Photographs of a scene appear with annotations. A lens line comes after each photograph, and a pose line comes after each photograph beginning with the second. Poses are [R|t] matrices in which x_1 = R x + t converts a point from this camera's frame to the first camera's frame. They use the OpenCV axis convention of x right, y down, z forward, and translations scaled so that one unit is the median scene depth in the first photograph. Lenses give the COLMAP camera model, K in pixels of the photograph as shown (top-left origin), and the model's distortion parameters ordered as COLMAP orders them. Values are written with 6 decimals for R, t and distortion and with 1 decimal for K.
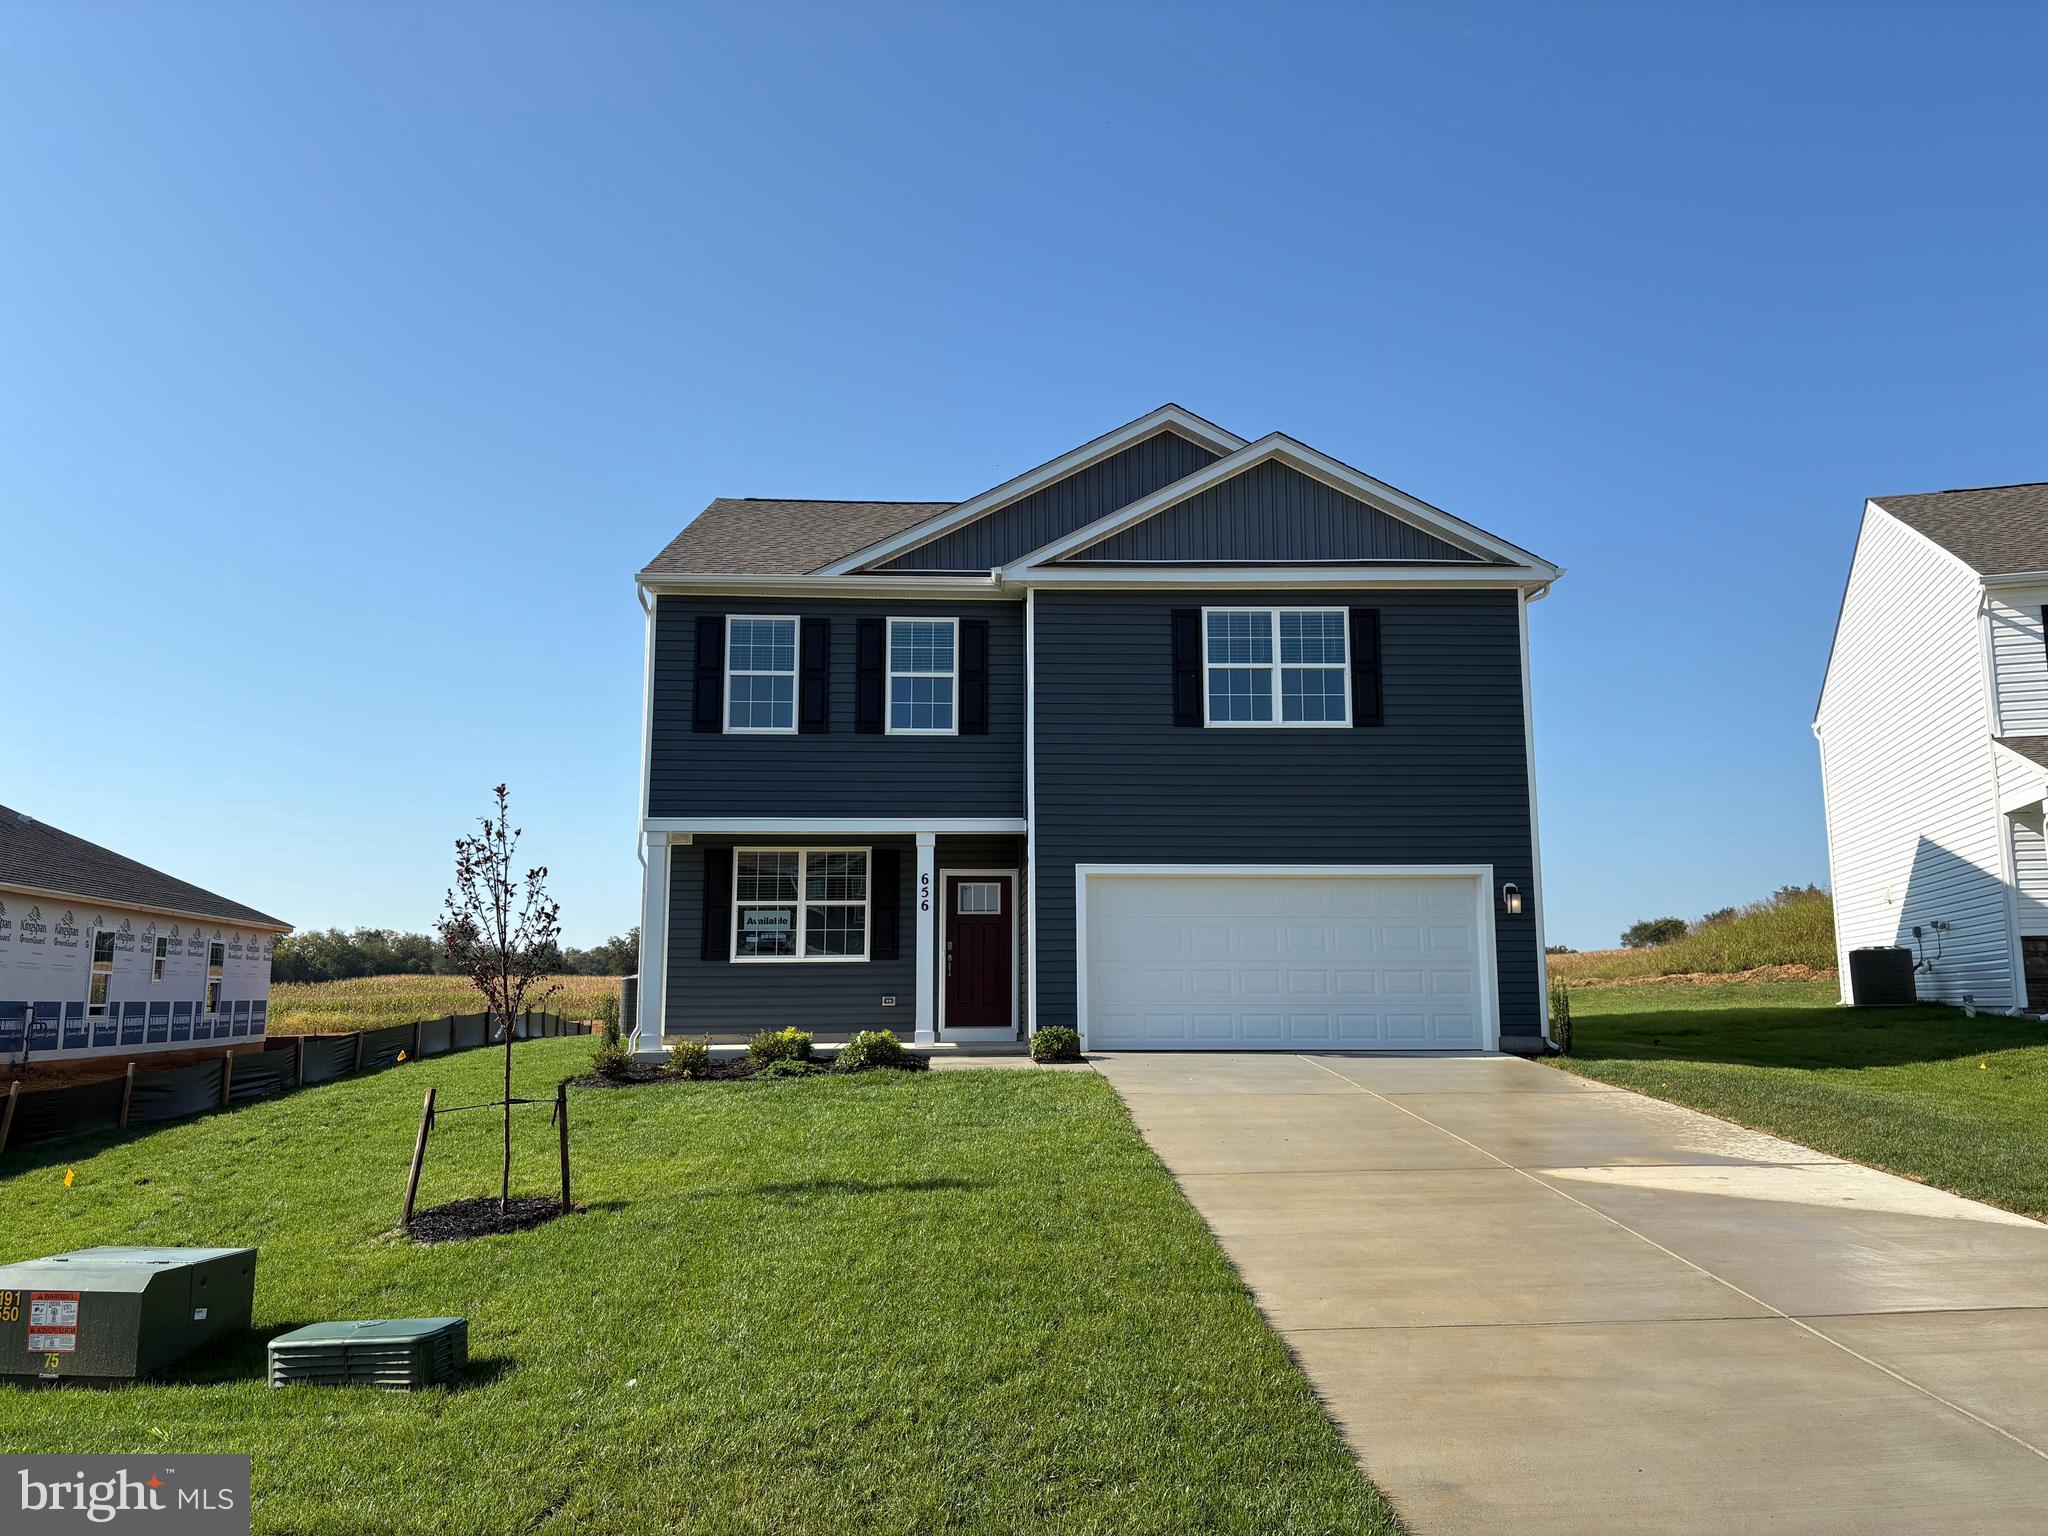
lens RADIAL K [[1565.5, 0, 1029.5], [0, 1565.5, 768.2], [0, 0, 1]] dist [0.026244, -0.030406]
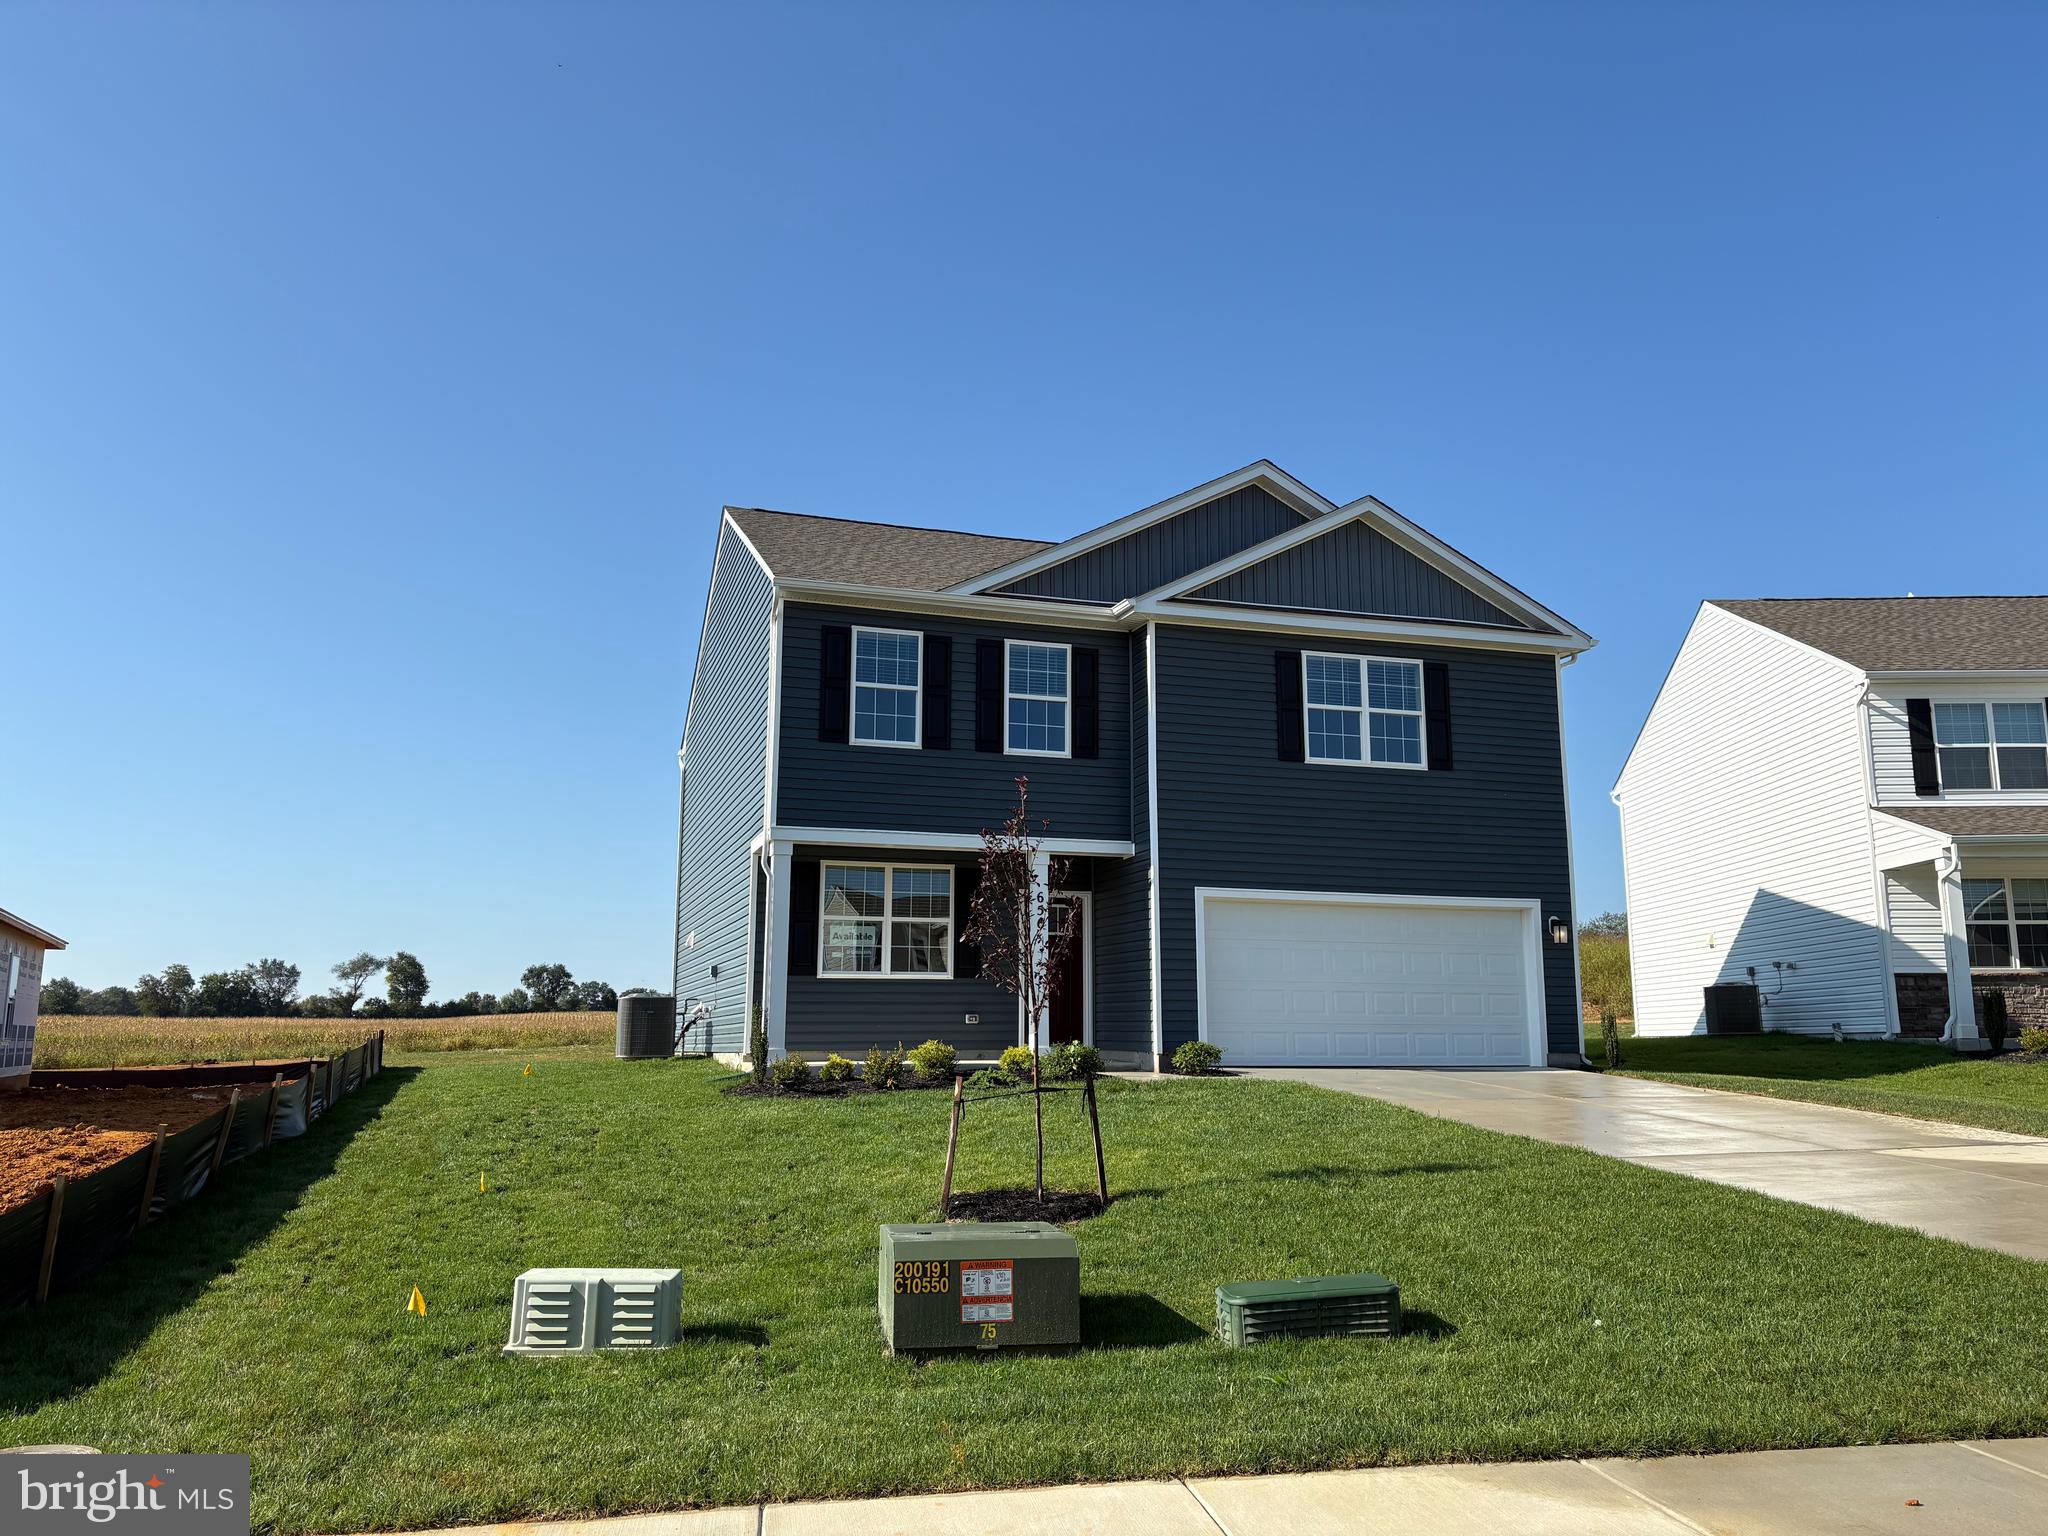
lens RADIAL K [[1565.5, 0, 1009.0], [0, 1565.5, 764.8], [0, 0, 1]] dist [0.026244, -0.030406]
pose [[0.964168, 0.051370, 0.260270, -0.353697], [-0.042529, 0.998315, -0.039489, 0.025509], [-0.261860, 0.027005, 0.964728, 0.018790]]
